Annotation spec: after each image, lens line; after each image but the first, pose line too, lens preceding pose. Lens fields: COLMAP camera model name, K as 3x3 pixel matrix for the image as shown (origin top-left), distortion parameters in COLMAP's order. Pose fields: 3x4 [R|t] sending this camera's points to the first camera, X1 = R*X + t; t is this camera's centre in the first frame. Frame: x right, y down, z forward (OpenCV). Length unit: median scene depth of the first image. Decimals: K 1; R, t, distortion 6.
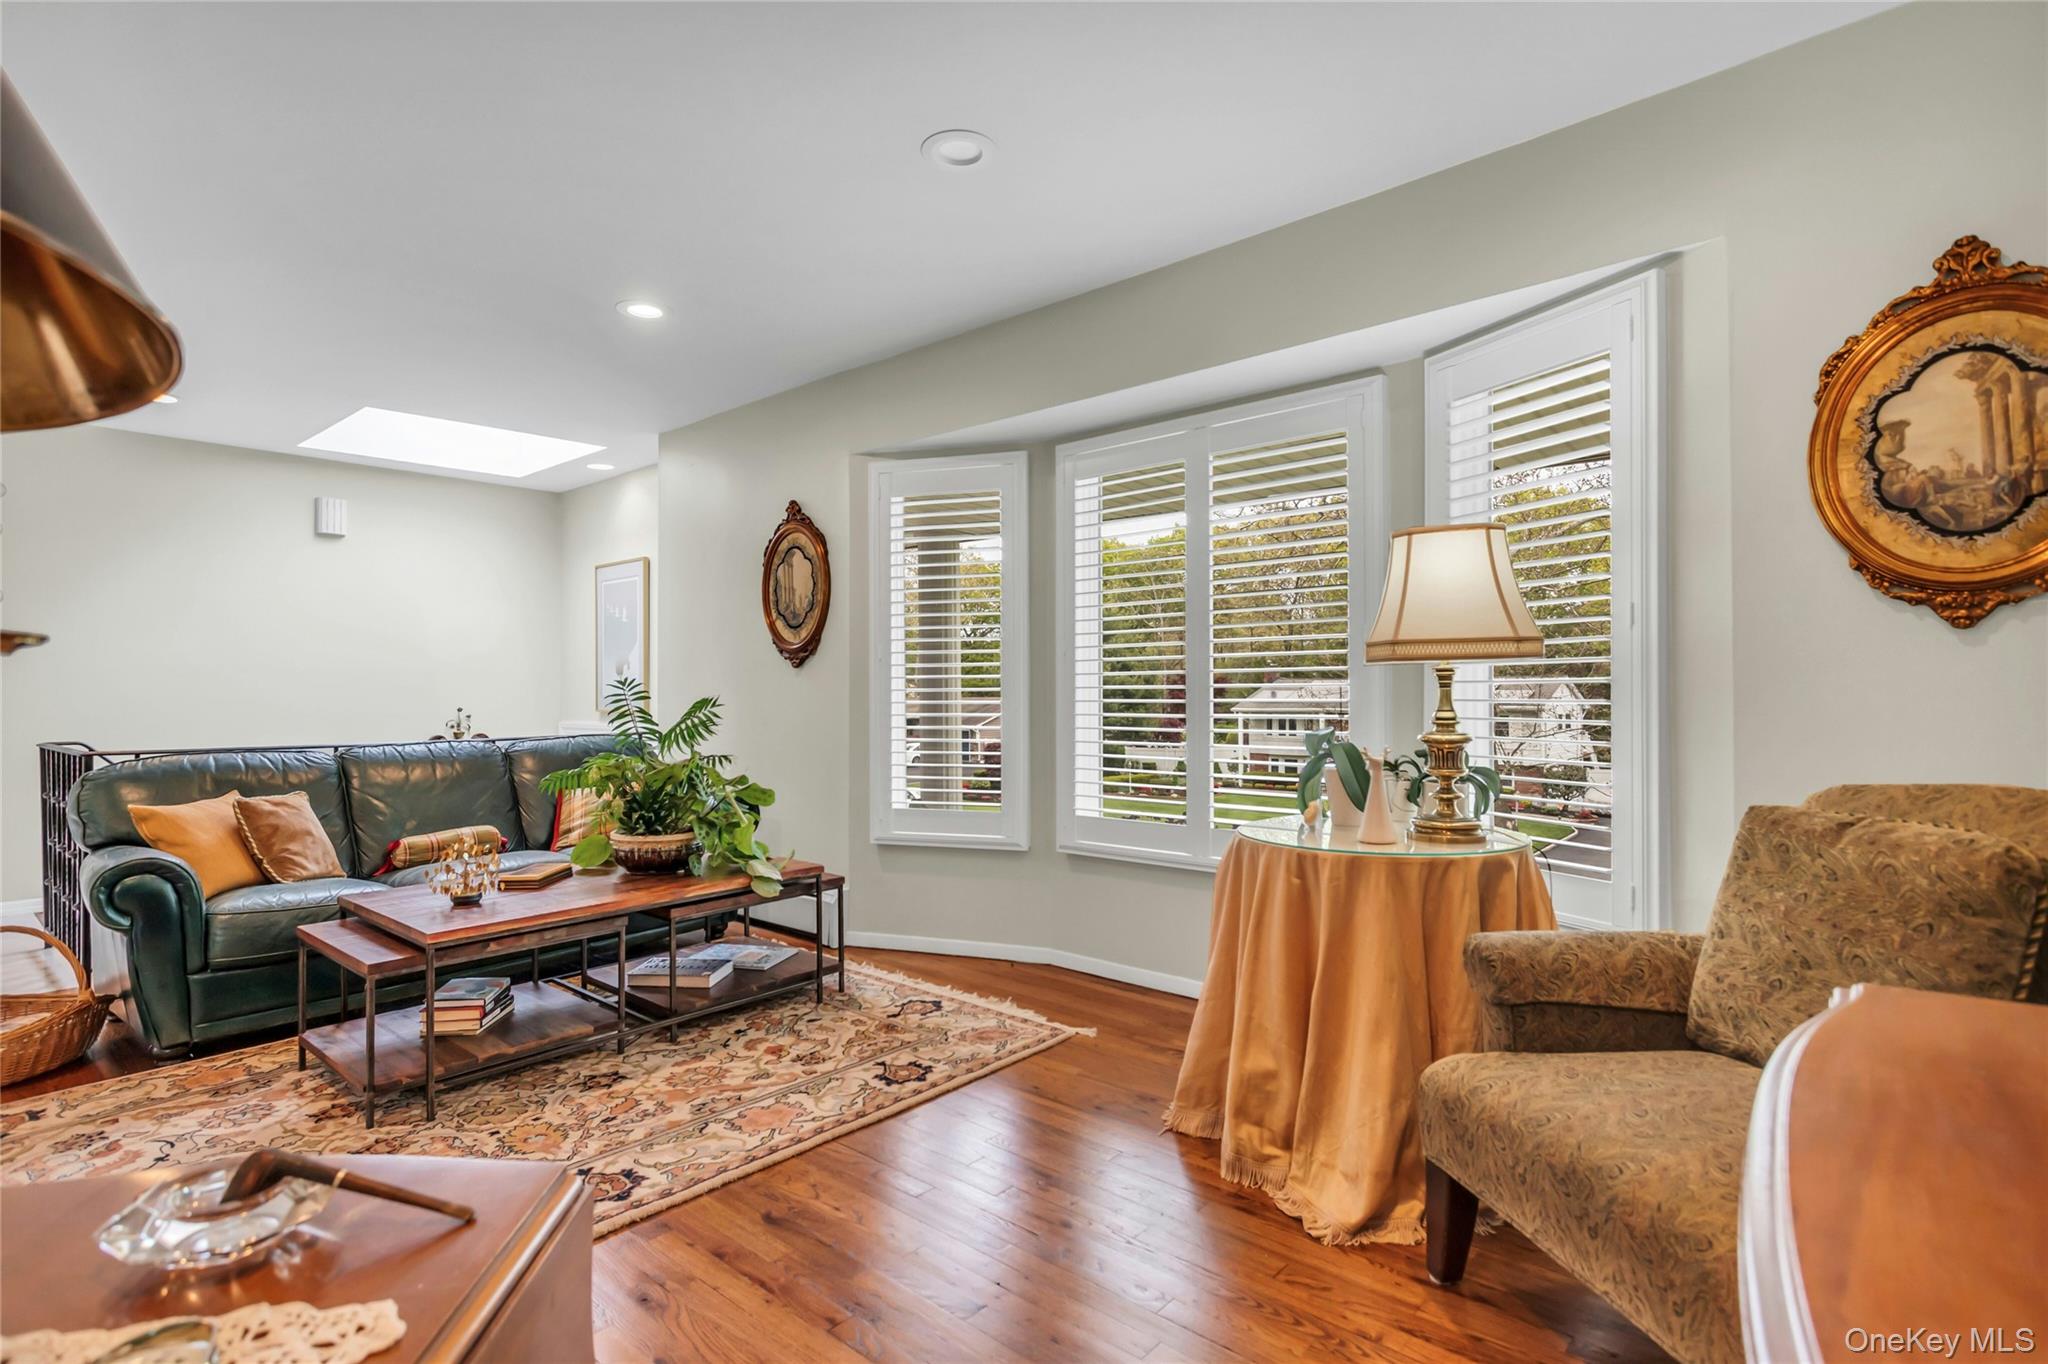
lens RADIAL K [[997.8, 0, 1010.6], [0, 997.8, 696.1], [0, 0, 1]] dist [0.006151, -0.001161]
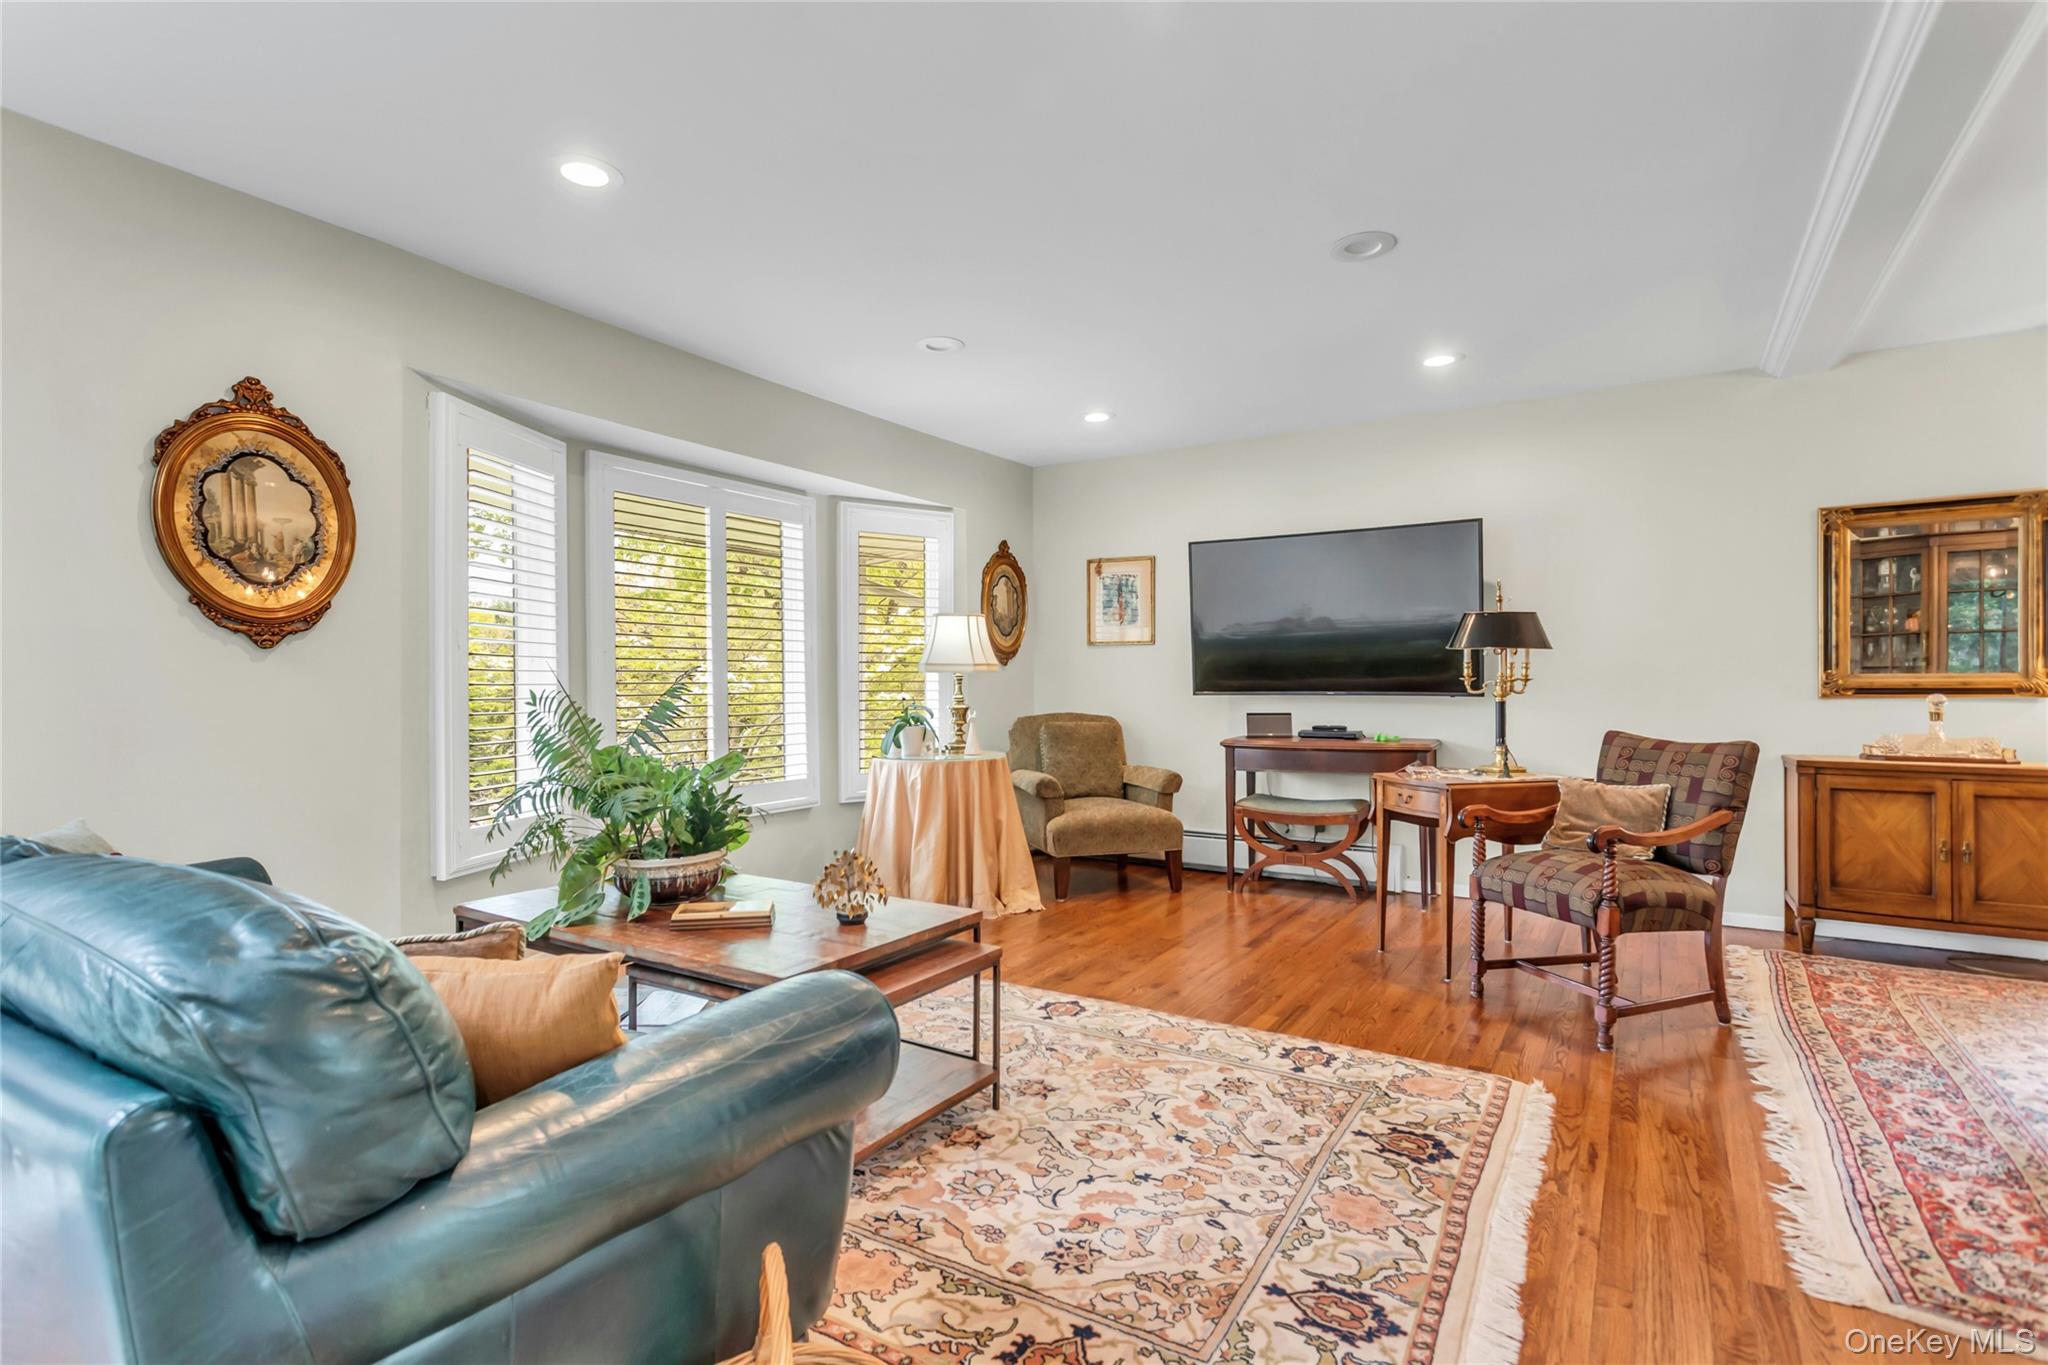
lens RADIAL K [[997.8, 0, 1014.1], [0, 997.8, 683.8], [0, 0, 1]] dist [0.006151, -0.001161]
pose [[-0.155314, 0.000265, 0.987865, -1.727733], [-0.000494, 1.000000, -0.000346, -0.009126], [-0.987865, -0.000542, -0.155314, 1.185935]]
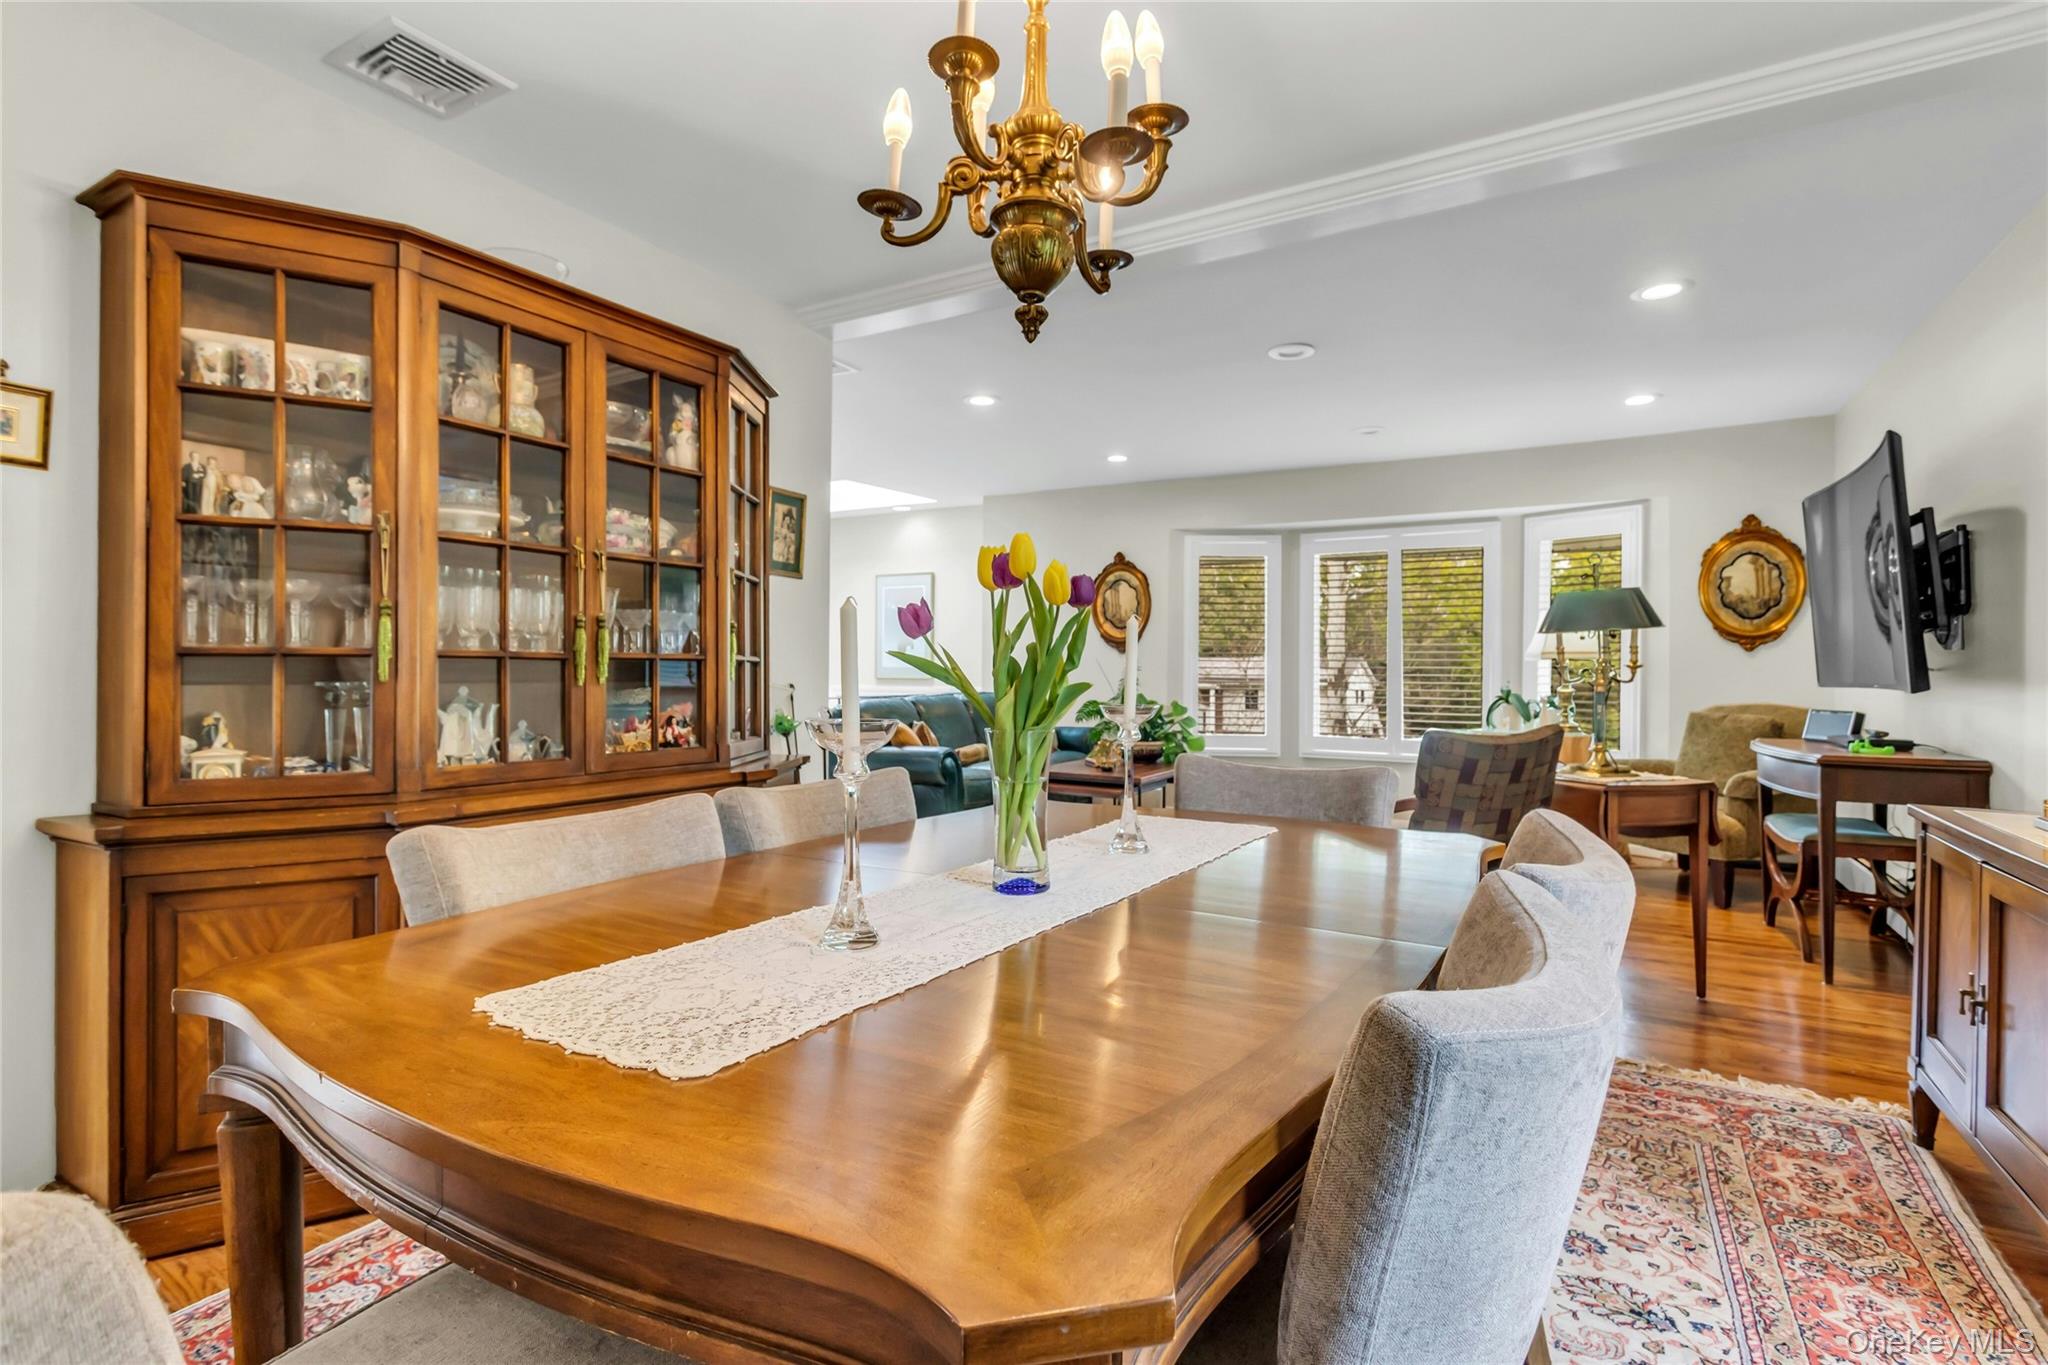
lens RADIAL K [[997.8, 0, 1011.9], [0, 997.8, 672.2], [0, 0, 1]] dist [0.006151, -0.001161]
pose [[0.981571, 0.004870, 0.191036, -1.345953], [-0.006429, 0.999951, 0.007542, -0.013867], [-0.190990, -0.008631, 0.981554, -1.136394]]
